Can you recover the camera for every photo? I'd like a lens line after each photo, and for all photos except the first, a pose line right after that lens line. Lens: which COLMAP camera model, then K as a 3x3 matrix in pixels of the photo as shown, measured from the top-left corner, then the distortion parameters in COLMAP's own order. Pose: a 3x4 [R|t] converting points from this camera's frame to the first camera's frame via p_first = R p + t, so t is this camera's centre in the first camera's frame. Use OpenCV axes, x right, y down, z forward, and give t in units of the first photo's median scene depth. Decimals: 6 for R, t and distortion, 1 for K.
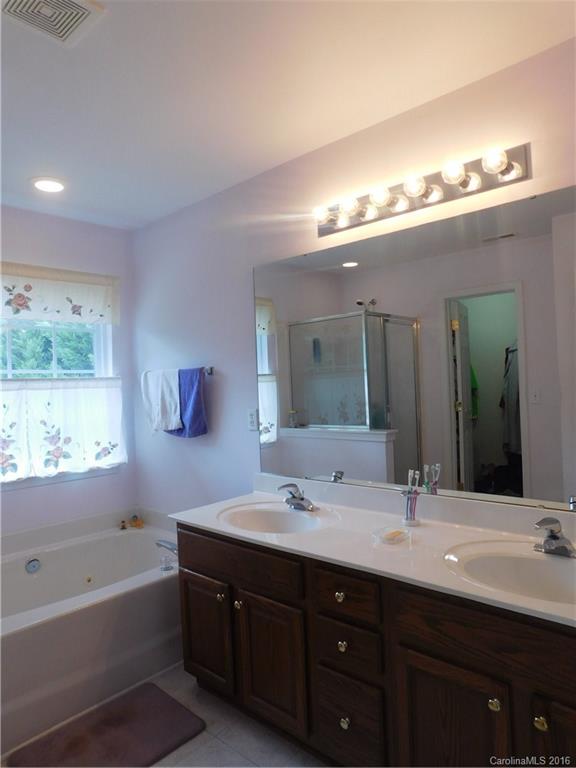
lens RADIAL K [[504.0, 0, 289.6], [0, 504.0, 381.8], [0, 0, 1]] dist [-0.059715, 0.032224]
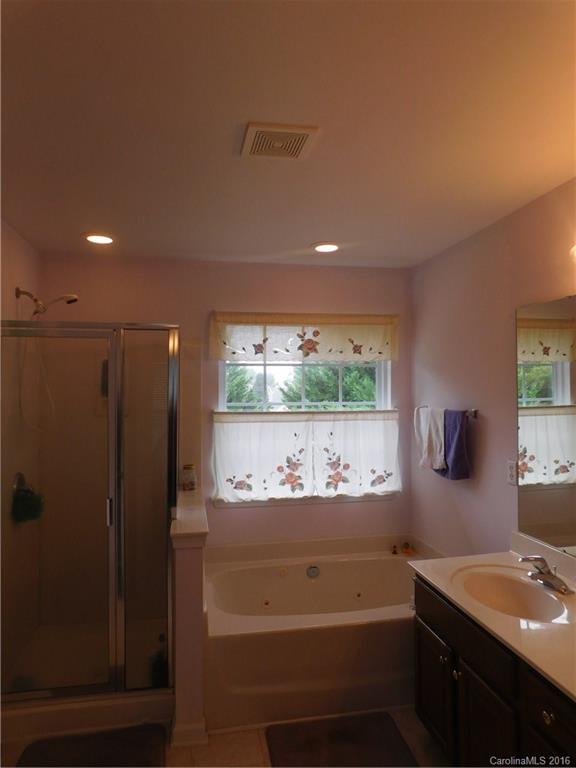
lens RADIAL K [[504.0, 0, 289.3], [0, 504.0, 384.7], [0, 0, 1]] dist [-0.059715, 0.032224]
pose [[0.797302, 0.025784, -0.603030, 0.133434], [-0.020400, 0.999667, 0.015771, -0.084431], [0.603236, -0.000273, 0.797563, 0.020499]]
